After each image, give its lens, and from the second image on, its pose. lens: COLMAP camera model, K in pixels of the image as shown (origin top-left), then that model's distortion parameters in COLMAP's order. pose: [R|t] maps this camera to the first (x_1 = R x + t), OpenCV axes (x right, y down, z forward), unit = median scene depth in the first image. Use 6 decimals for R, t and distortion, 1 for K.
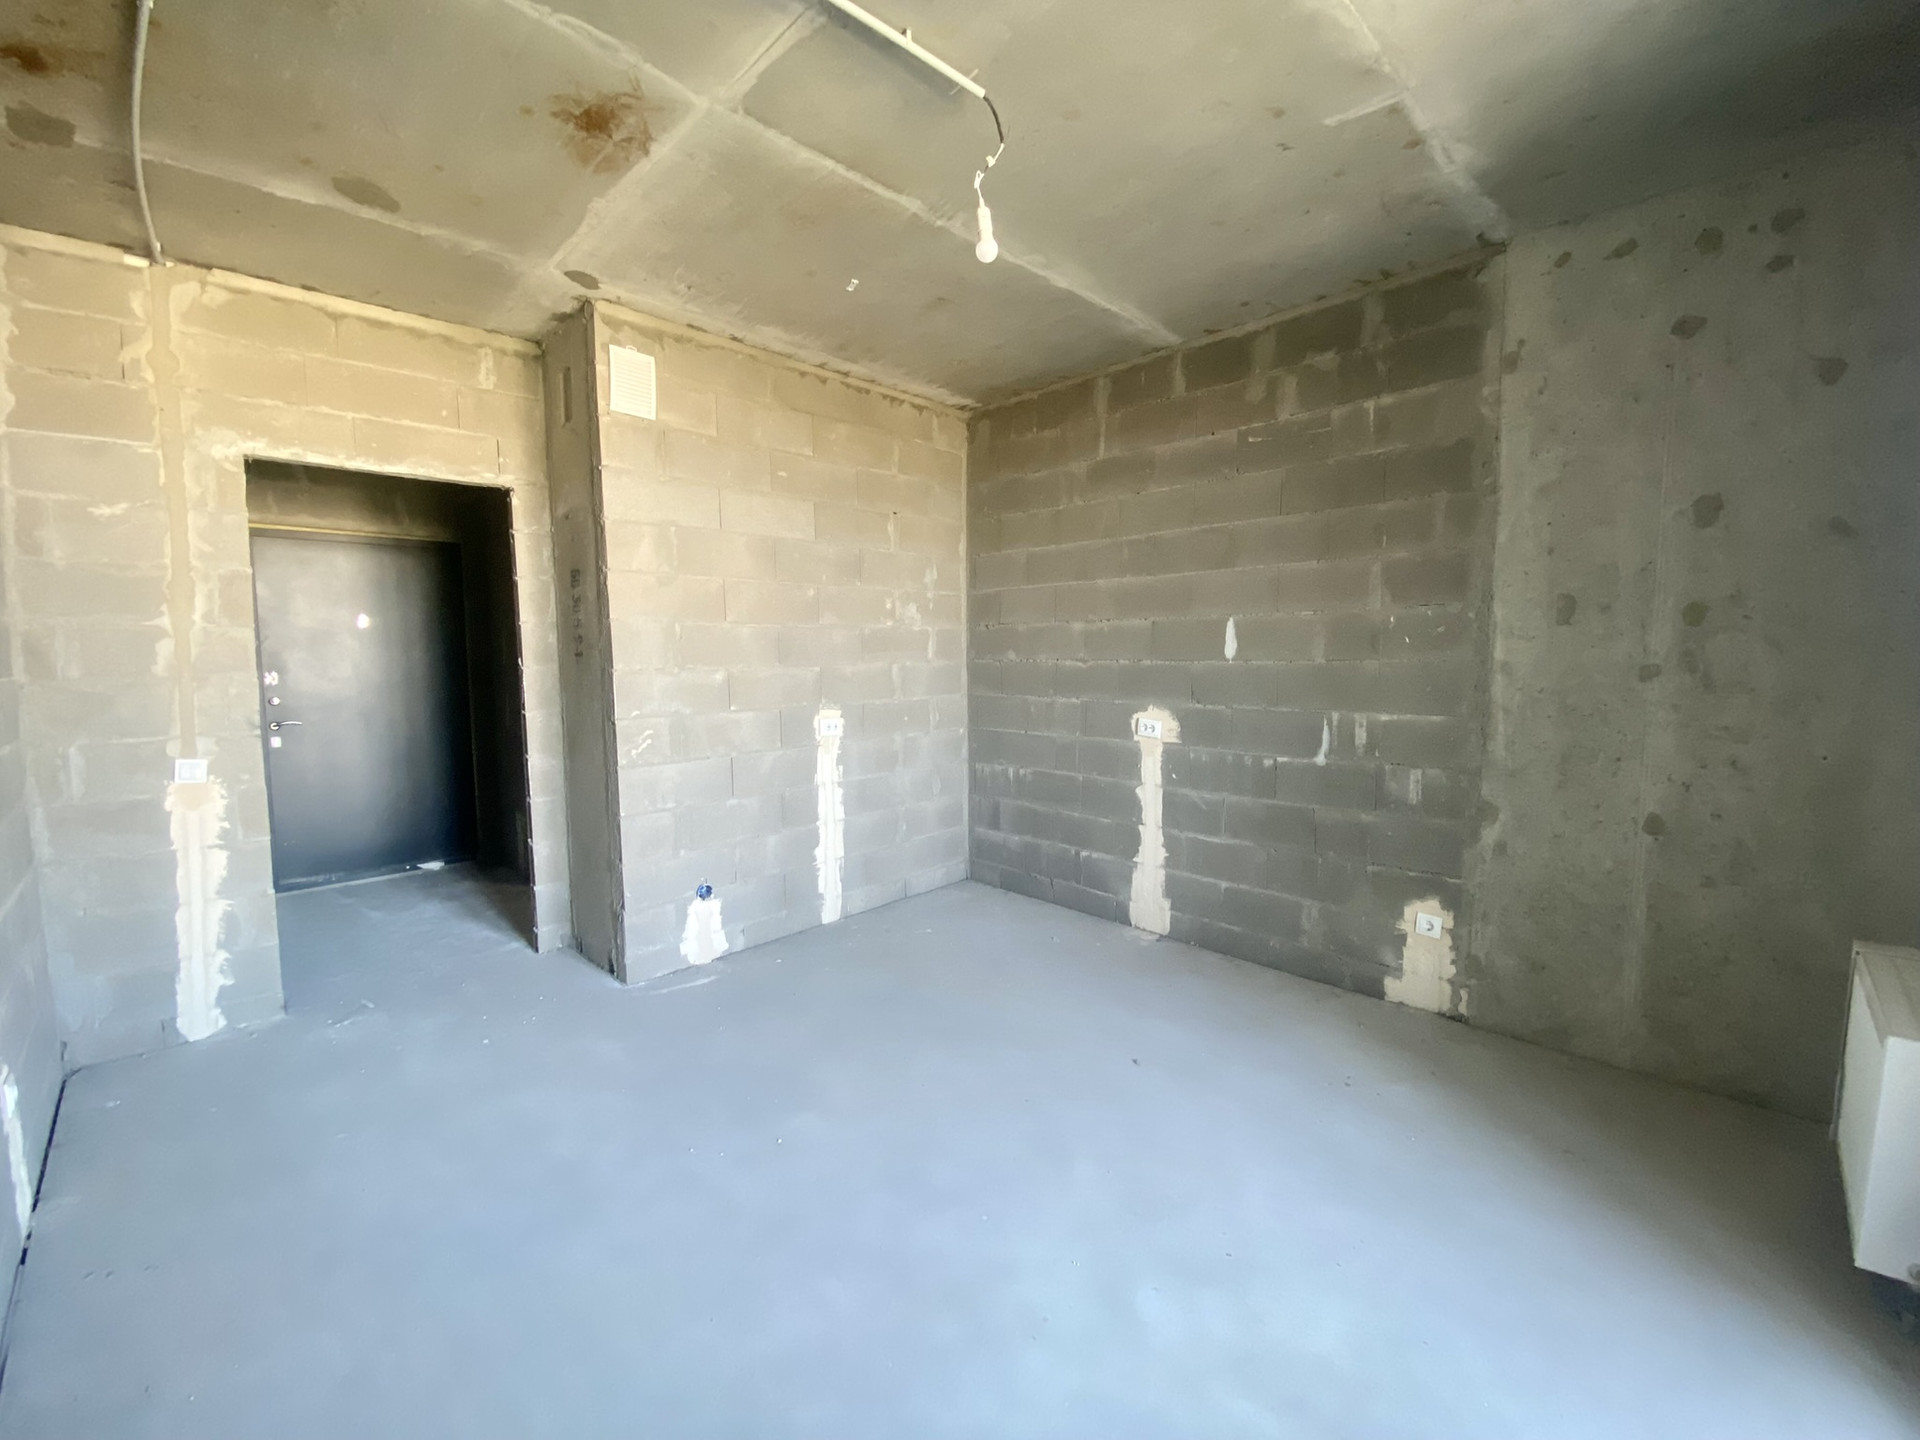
lens RADIAL K [[775.1, 0, 960.0], [0, 775.1, 720.0], [0, 0, 1]] dist [0.028874, -0.023900]
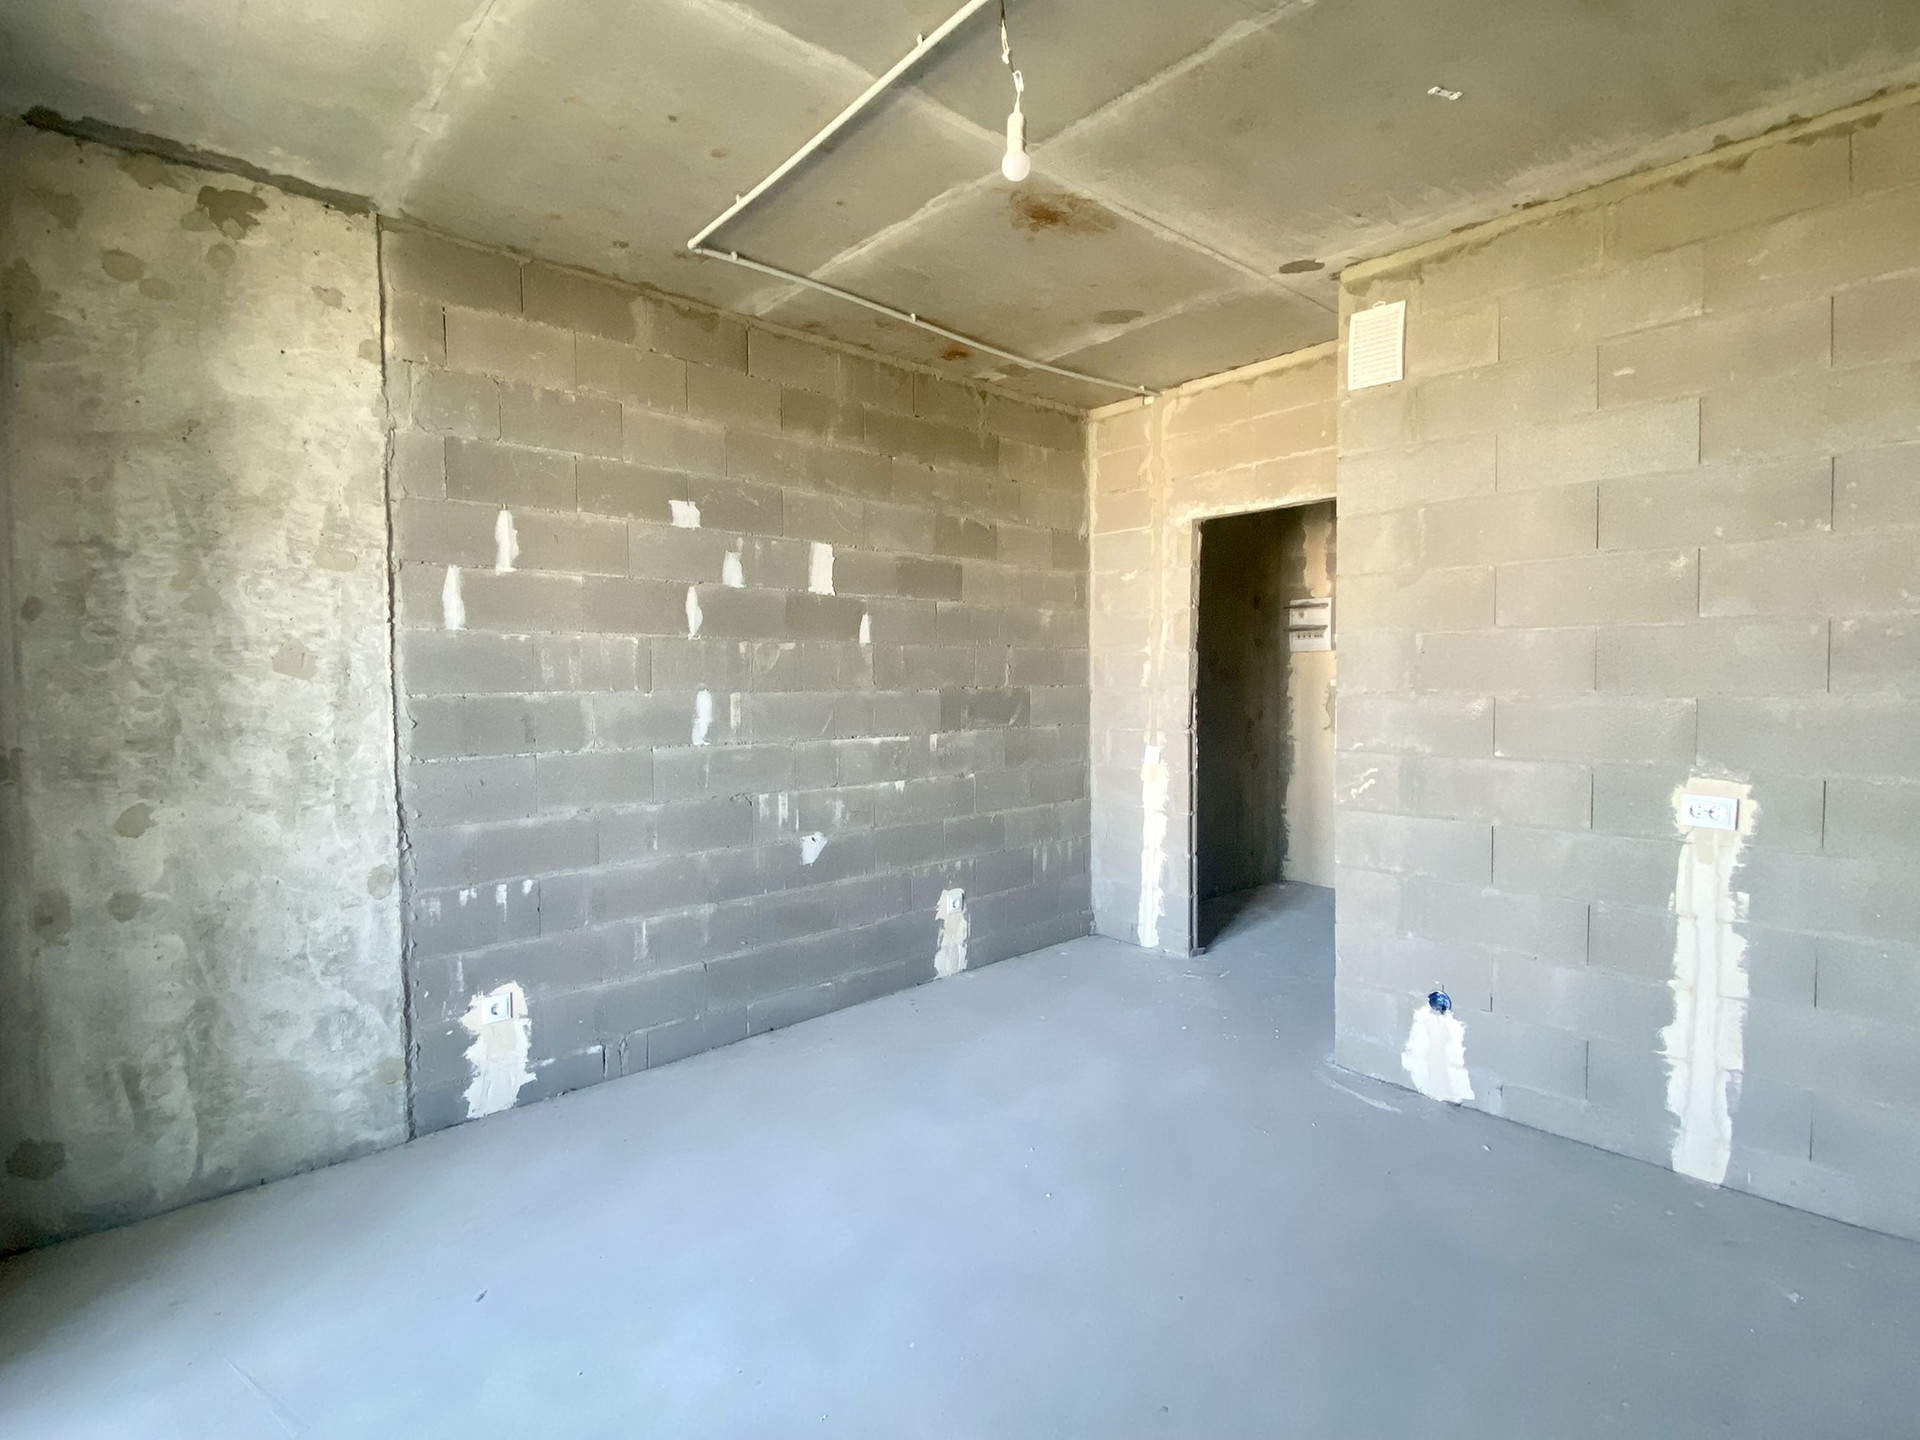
lens RADIAL K [[918.8, 0, 960.0], [0, 918.8, 720.0], [0, 0, 1]] dist [0.003489, -0.012145]
pose [[-0.050652, 0.058930, -0.996976, 0.535339], [-0.081690, 0.994668, 0.062944, -0.057579], [0.995370, 0.084631, -0.045567, 0.576122]]
